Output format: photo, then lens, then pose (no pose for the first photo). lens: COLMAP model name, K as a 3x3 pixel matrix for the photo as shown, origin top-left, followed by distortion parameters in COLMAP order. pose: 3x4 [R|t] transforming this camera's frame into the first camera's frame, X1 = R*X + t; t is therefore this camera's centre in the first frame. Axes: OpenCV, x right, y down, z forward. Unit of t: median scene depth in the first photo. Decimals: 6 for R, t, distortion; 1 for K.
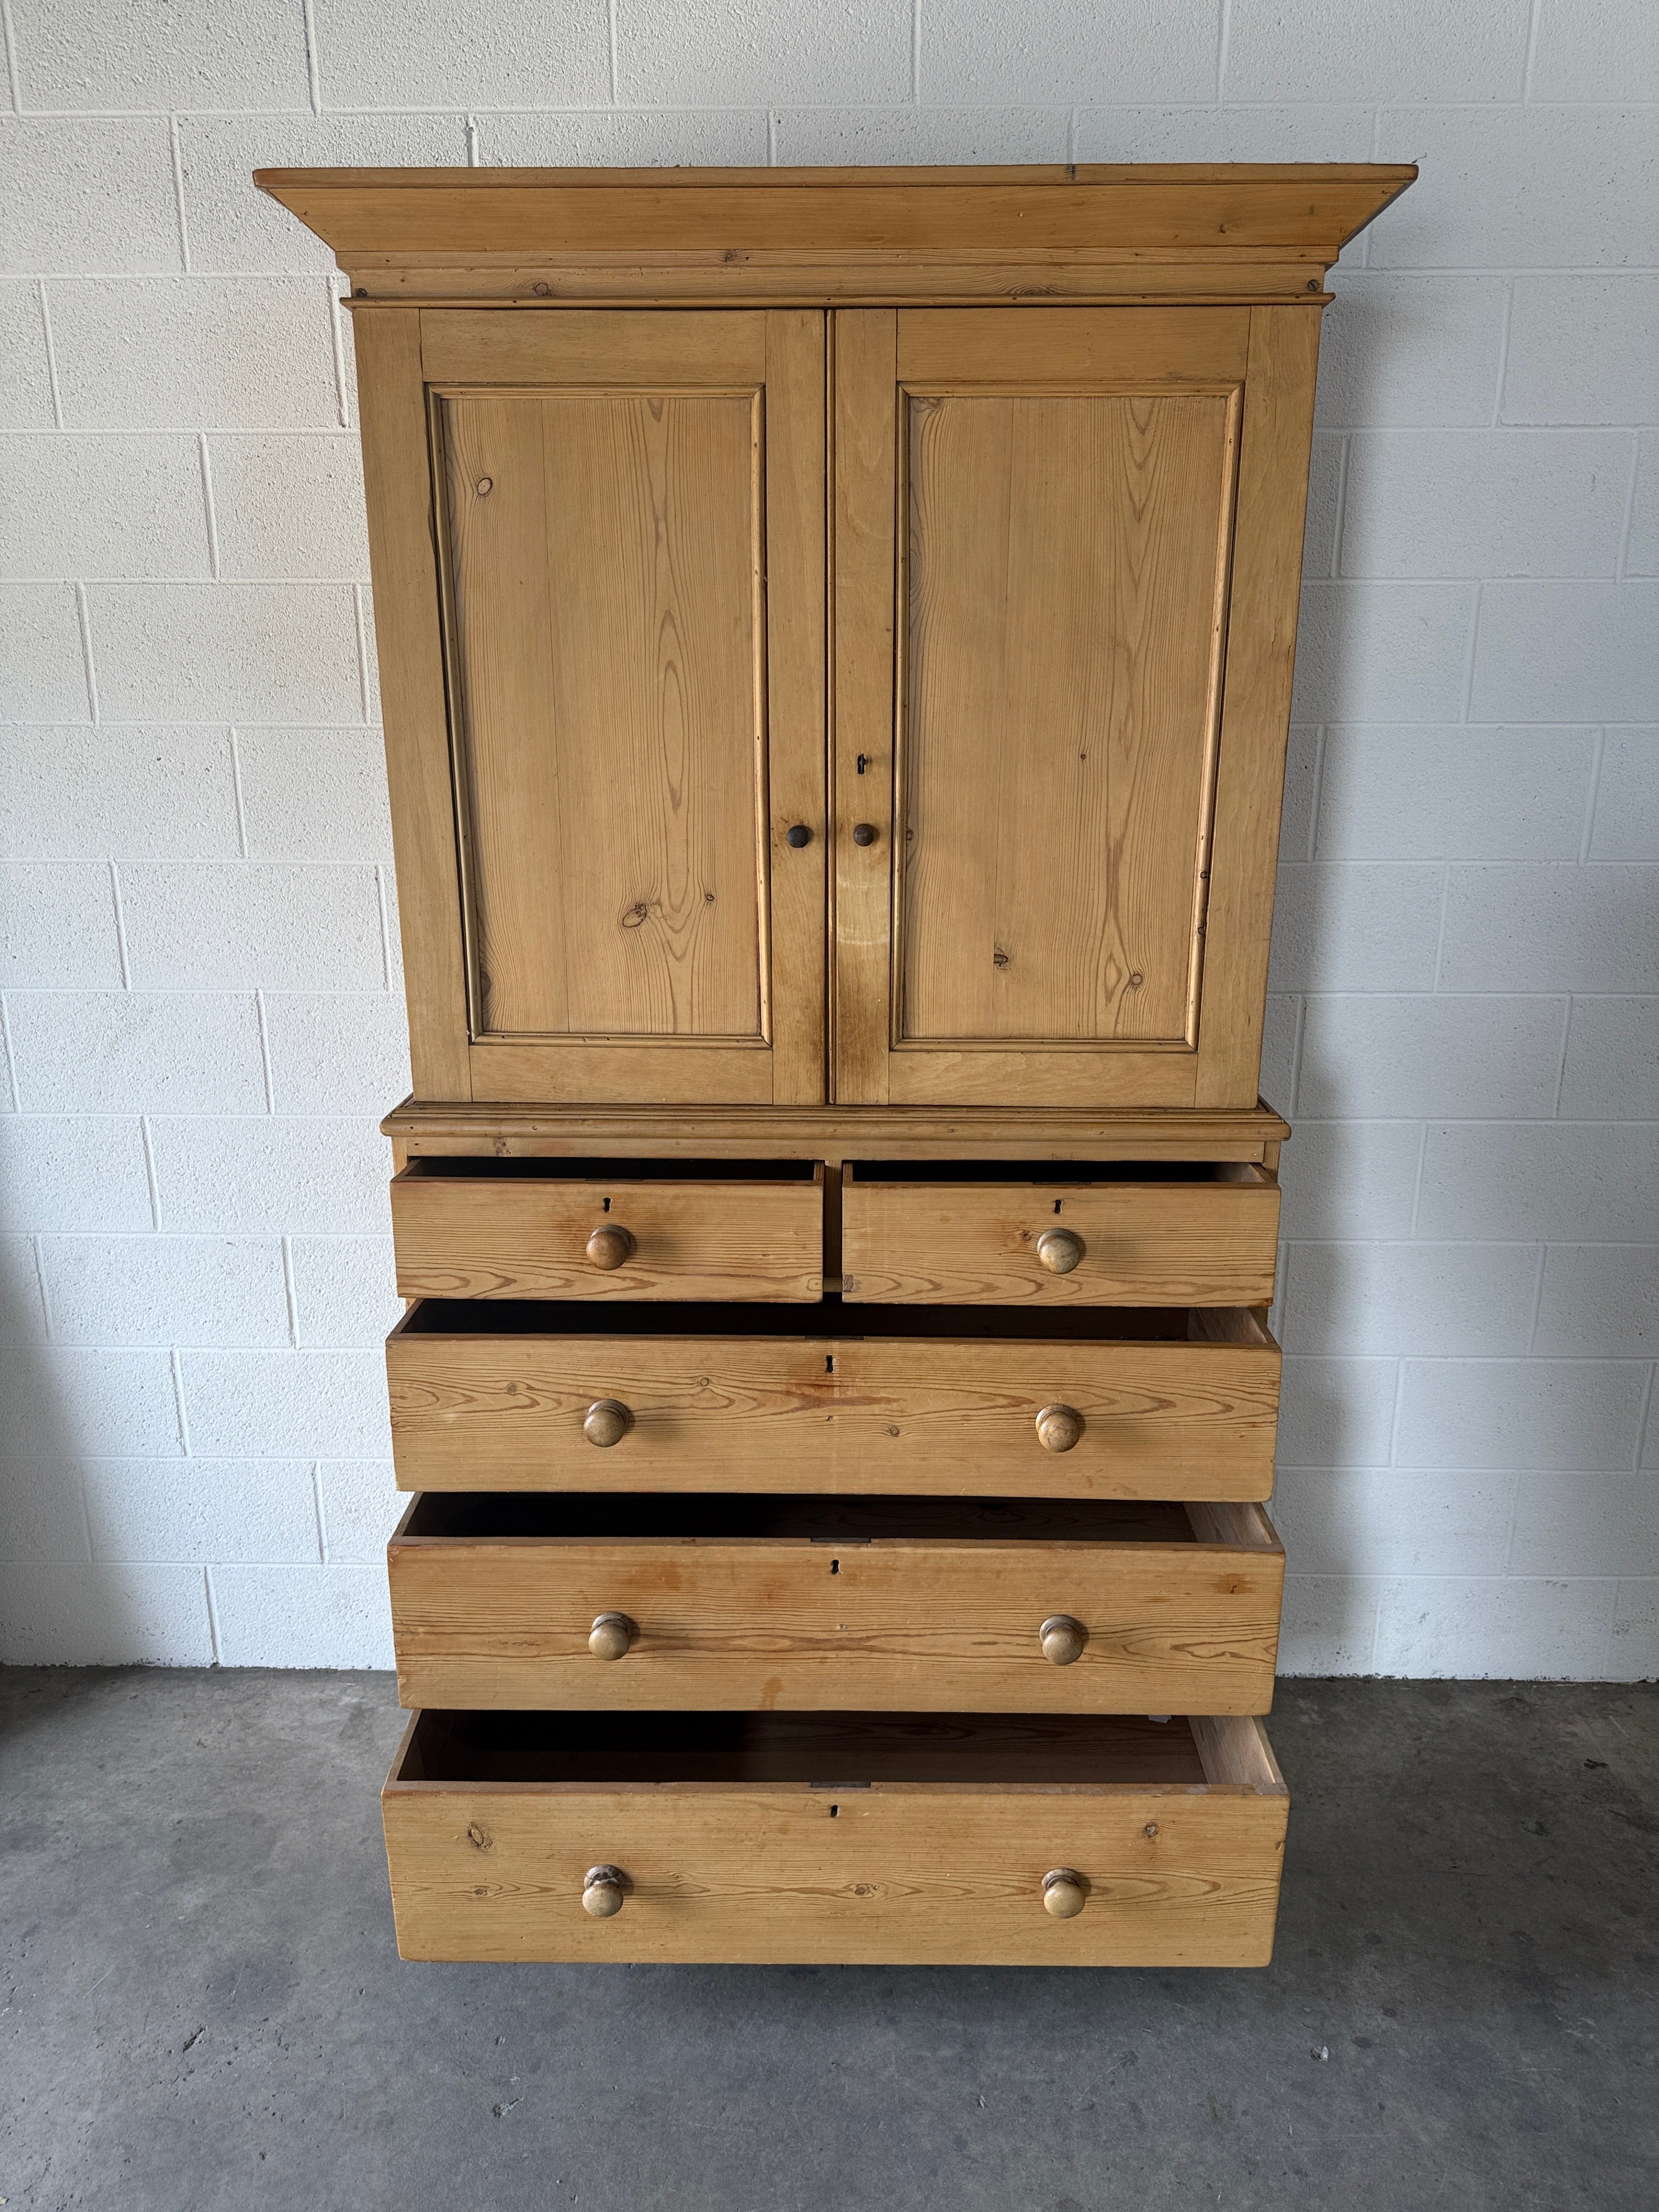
lens RADIAL K [[1590.4, 0, 840.2], [0, 1590.4, 1121.8], [0, 0, 1]] dist [0.022465, -0.030147]
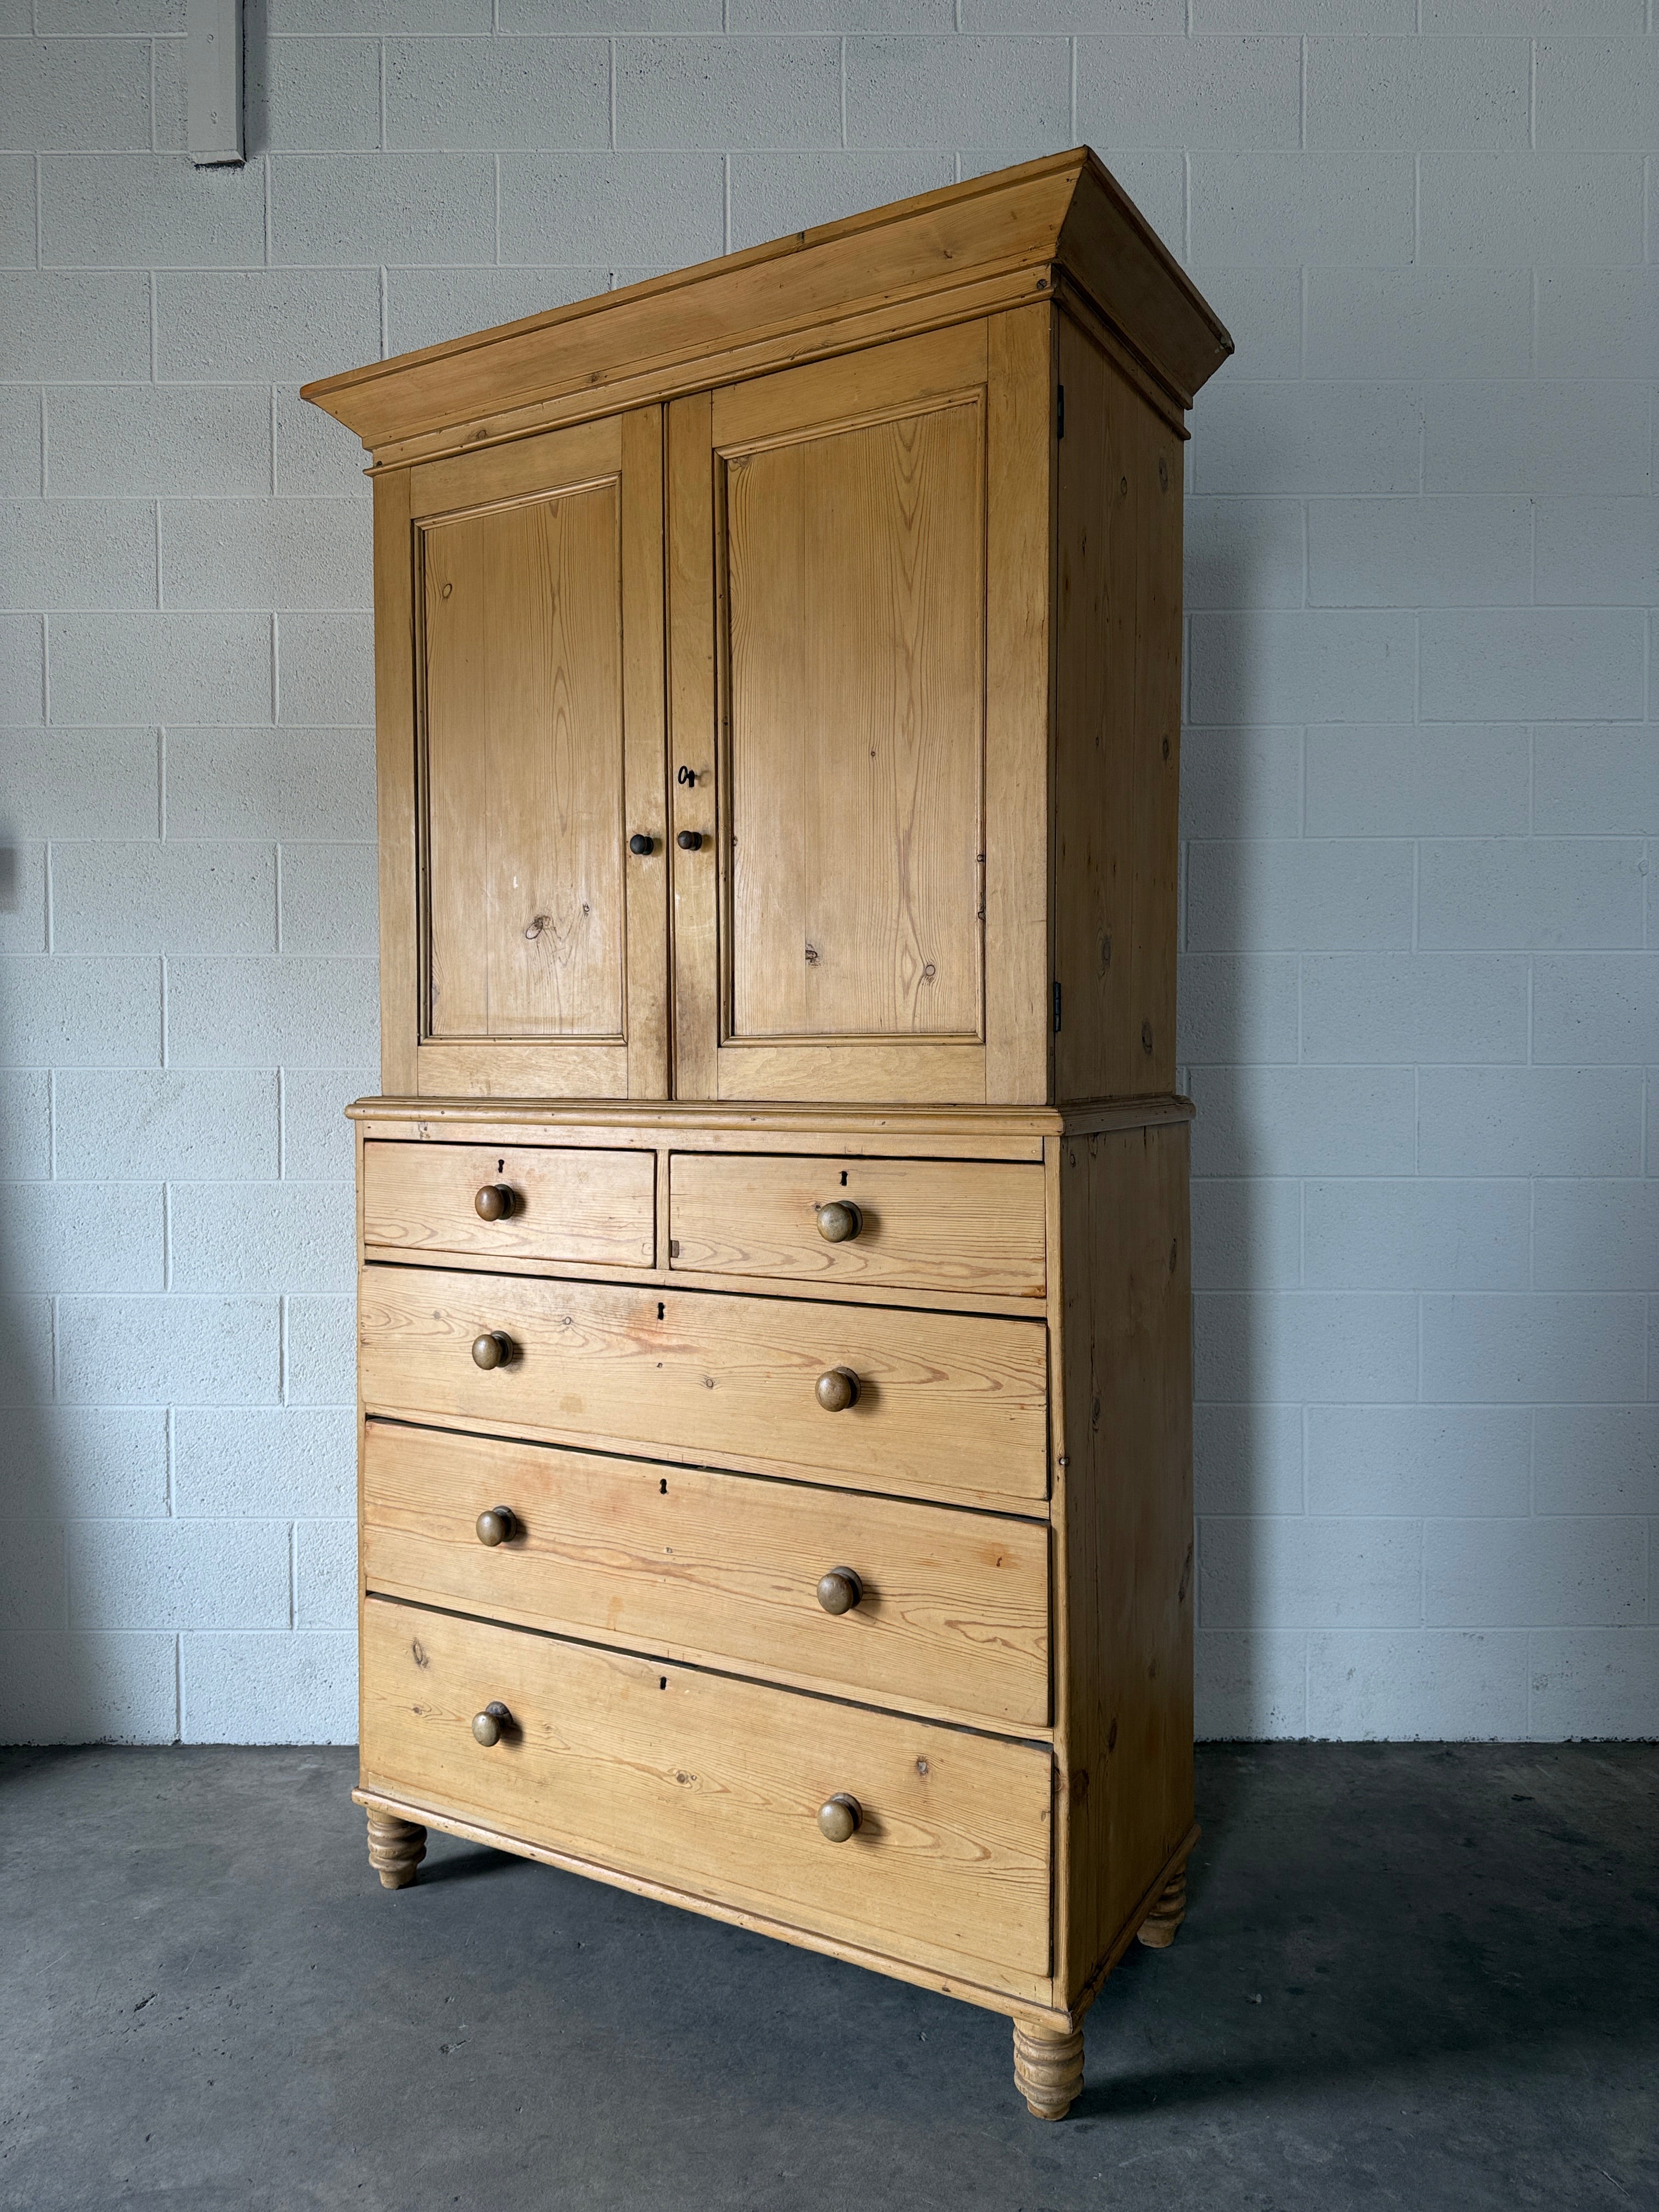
lens RADIAL K [[1590.4, 0, 836.7], [0, 1590.4, 1108.1], [0, 0, 1]] dist [0.022465, -0.030147]
pose [[0.999830, -0.003311, 0.018135, 0.015663], [0.007747, 0.968125, -0.250348, 0.269761], [-0.016728, 0.250446, 0.967986, -0.122352]]
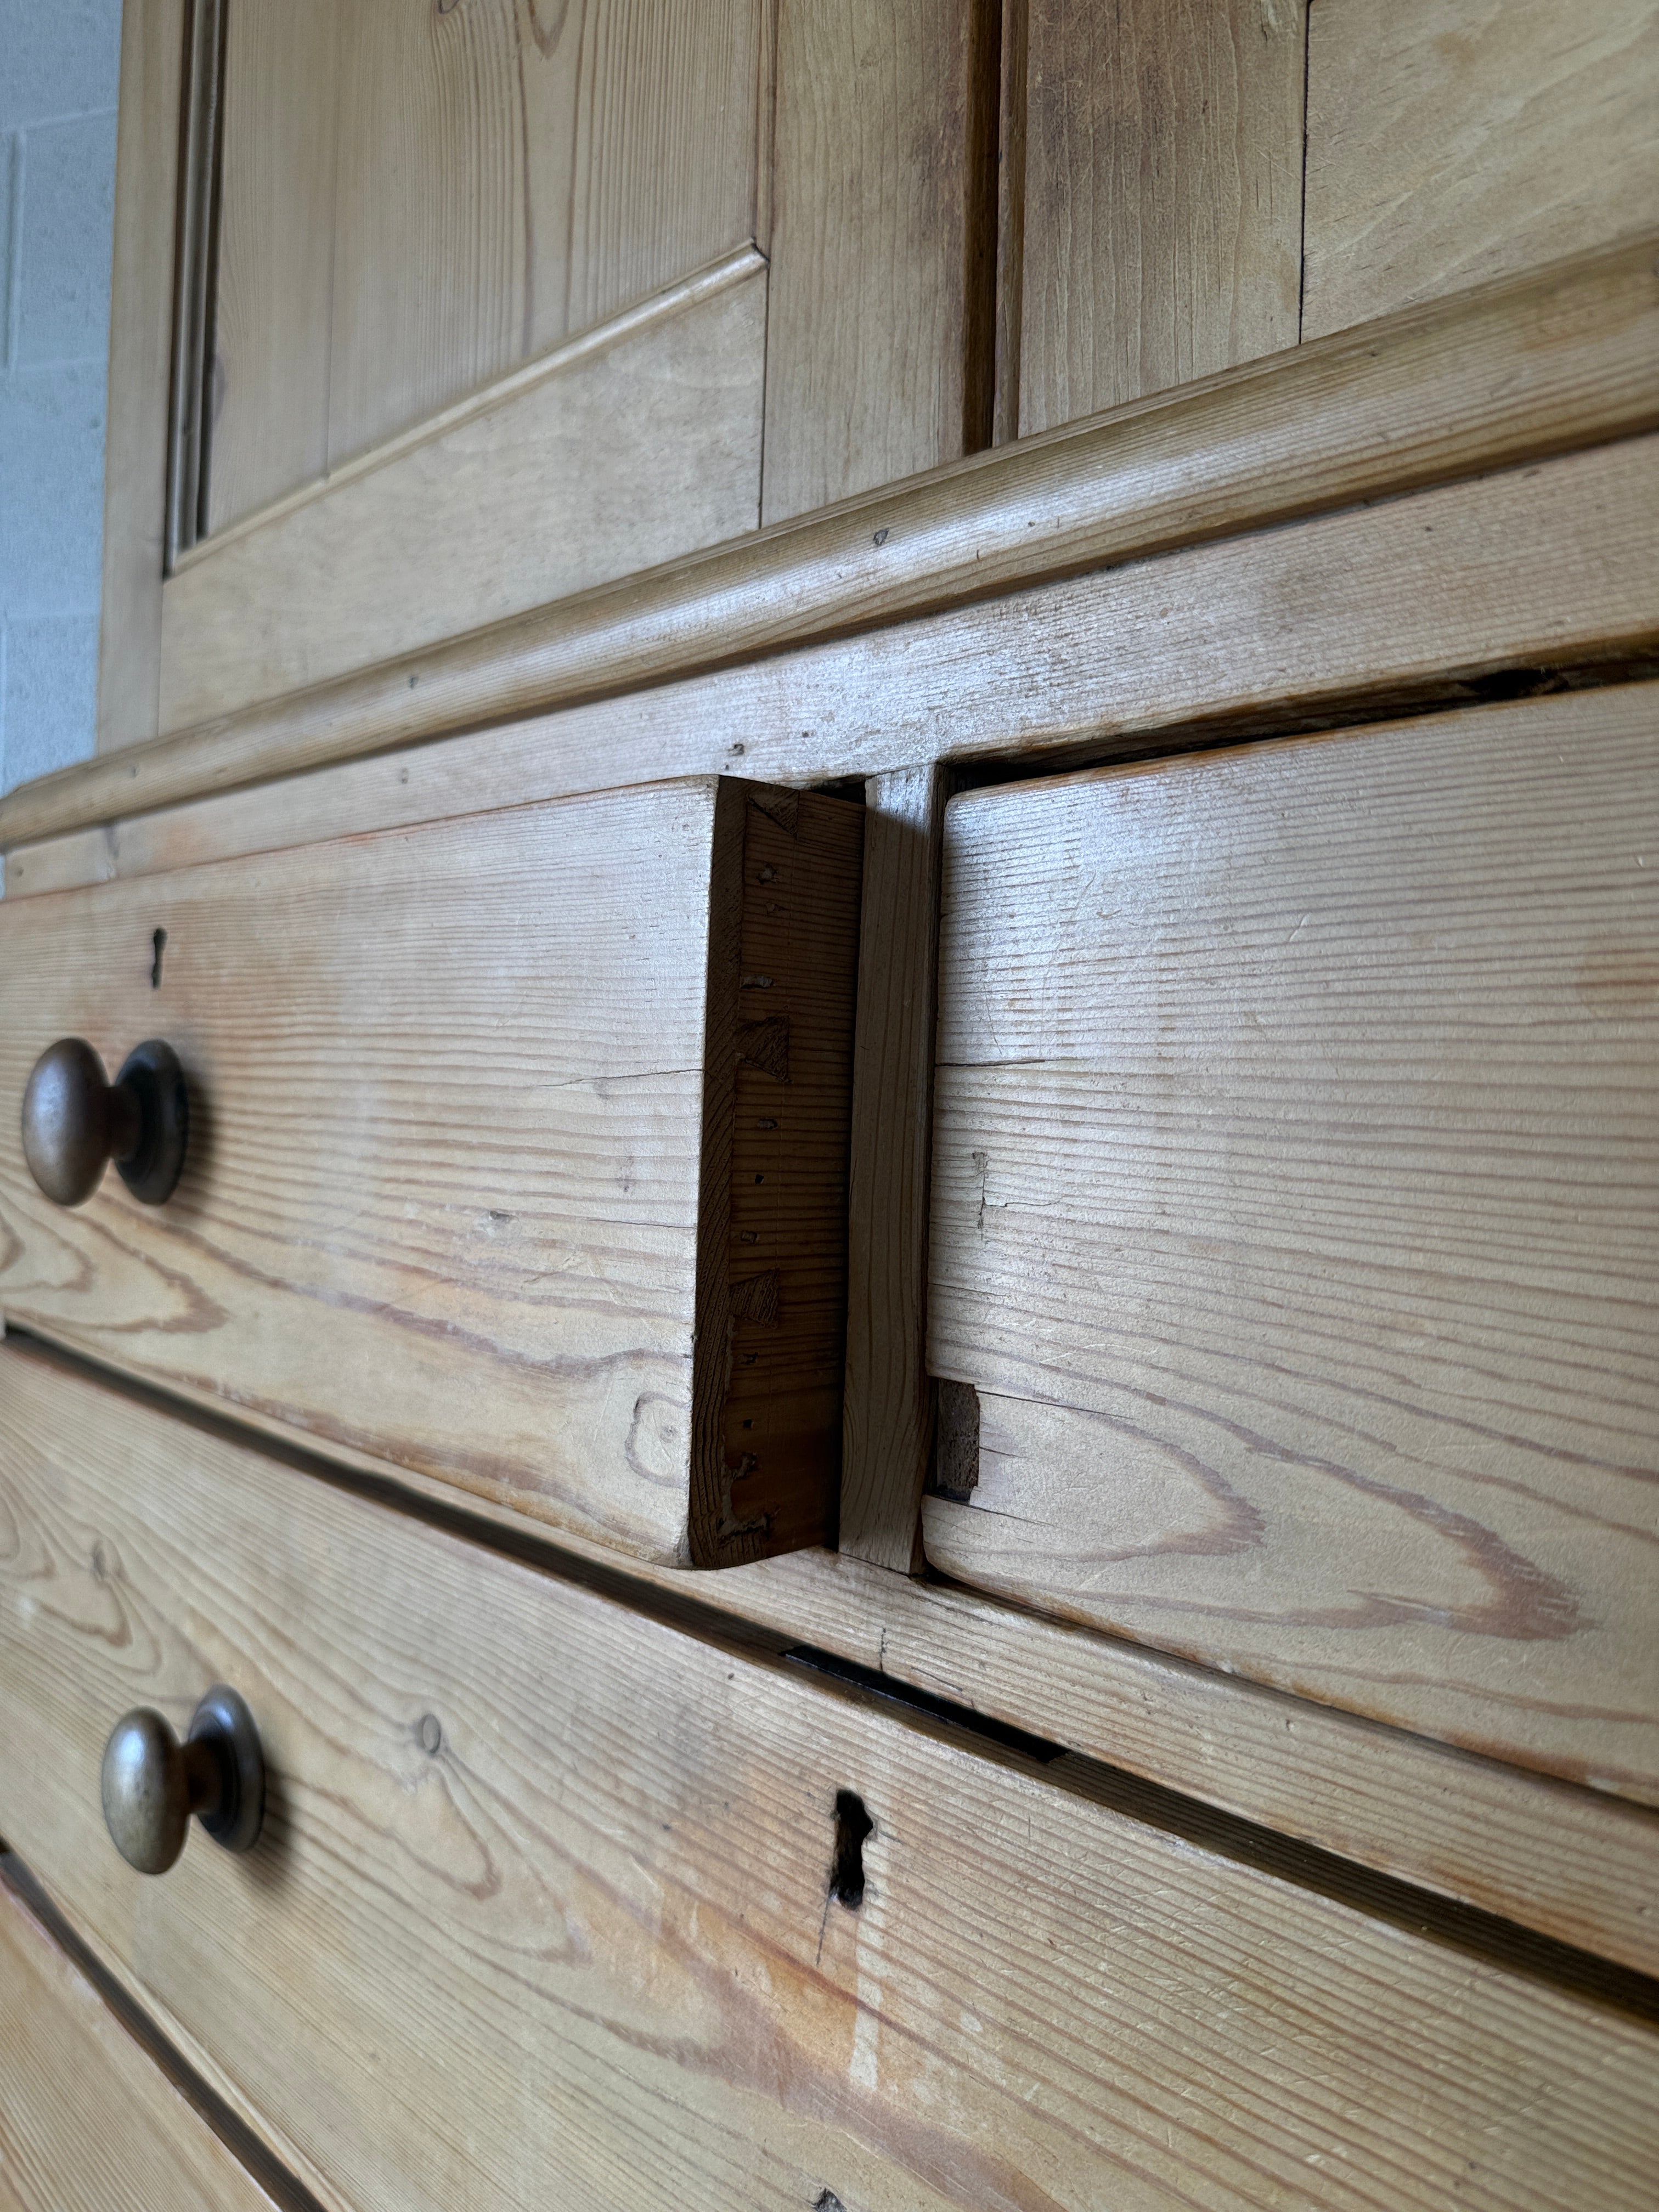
lens RADIAL K [[1590.4, 0, 833.2], [0, 1590.4, 1085.2], [0, 0, 1]] dist [0.022465, -0.030147]
pose [[0.964699, 0.029735, -0.261671, -0.039555], [-0.102641, 0.957486, -0.269601, 0.120561], [0.242530, 0.286942, 0.926738, 0.686214]]
